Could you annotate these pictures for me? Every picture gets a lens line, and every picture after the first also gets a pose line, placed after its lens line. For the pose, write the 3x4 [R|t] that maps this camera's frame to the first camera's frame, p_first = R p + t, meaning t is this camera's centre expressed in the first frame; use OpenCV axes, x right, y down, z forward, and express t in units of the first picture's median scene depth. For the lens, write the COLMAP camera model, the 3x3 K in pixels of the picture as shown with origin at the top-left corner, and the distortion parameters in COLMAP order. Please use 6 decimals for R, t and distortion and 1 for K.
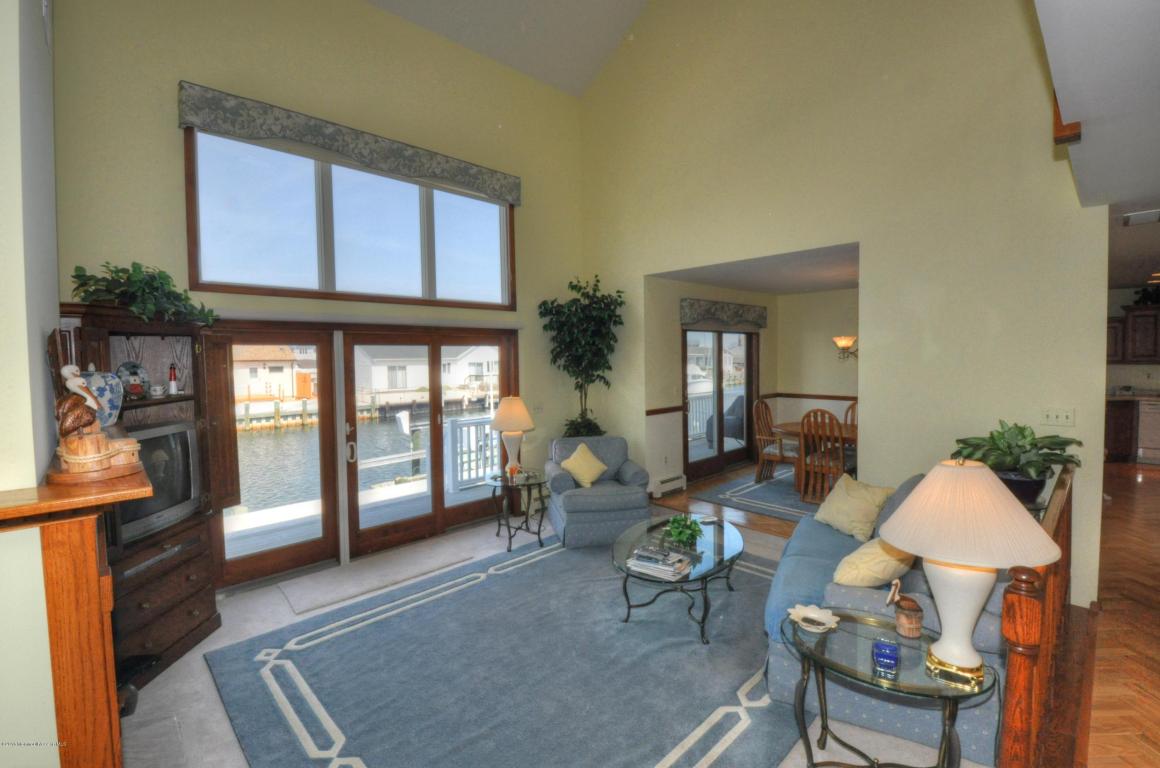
lens RADIAL K [[512.7, 0, 575.3], [0, 512.7, 376.5], [0, 0, 1]] dist [-0.001653, -0.014274]
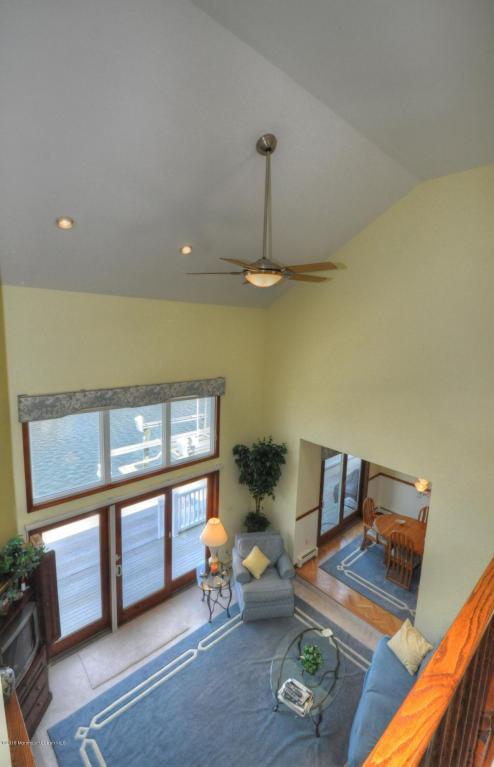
lens RADIAL K [[345.1, 0, 245.9], [0, 345.1, 379.0], [0, 0, 1]] dist [0.002576, -0.013913]
pose [[0.998638, 0.051325, -0.009390, -0.036535], [-0.050078, 0.993343, 0.103736, -0.525226], [0.014652, -0.103125, 0.994561, -0.047943]]
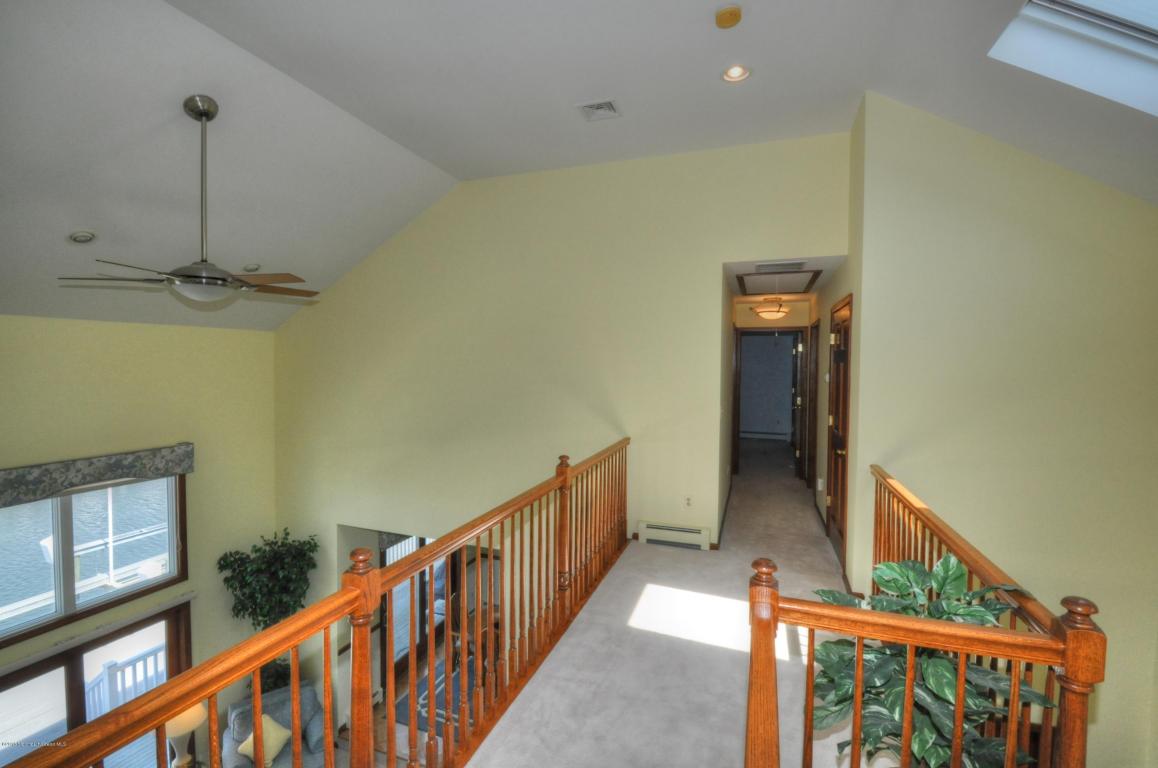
lens RADIAL K [[511.8, 0, 574.3], [0, 511.8, 376.5], [0, 0, 1]] dist [-0.001653, -0.014274]
pose [[0.893278, 0.013188, 0.449311, 0.102954], [-0.008377, 0.999884, -0.012694, -0.534105], [-0.449426, 0.007575, 0.893285, -0.166218]]
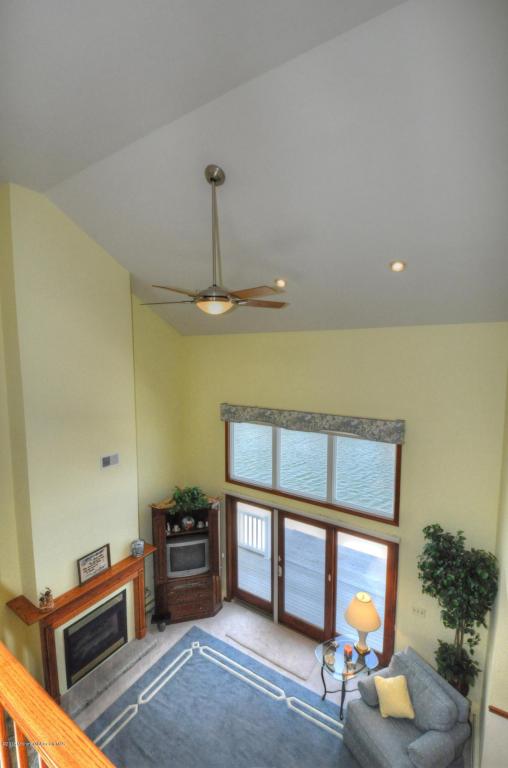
lens RADIAL K [[339.5, 0, 254.0], [0, 339.5, 384.0], [0, 0, 1]] dist [-0.001653, -0.014274]
pose [[0.217971, 0.101709, -0.970641, 0.589775], [-0.039373, 0.994662, 0.095384, -0.564727], [0.975161, 0.017426, 0.220812, 0.522713]]
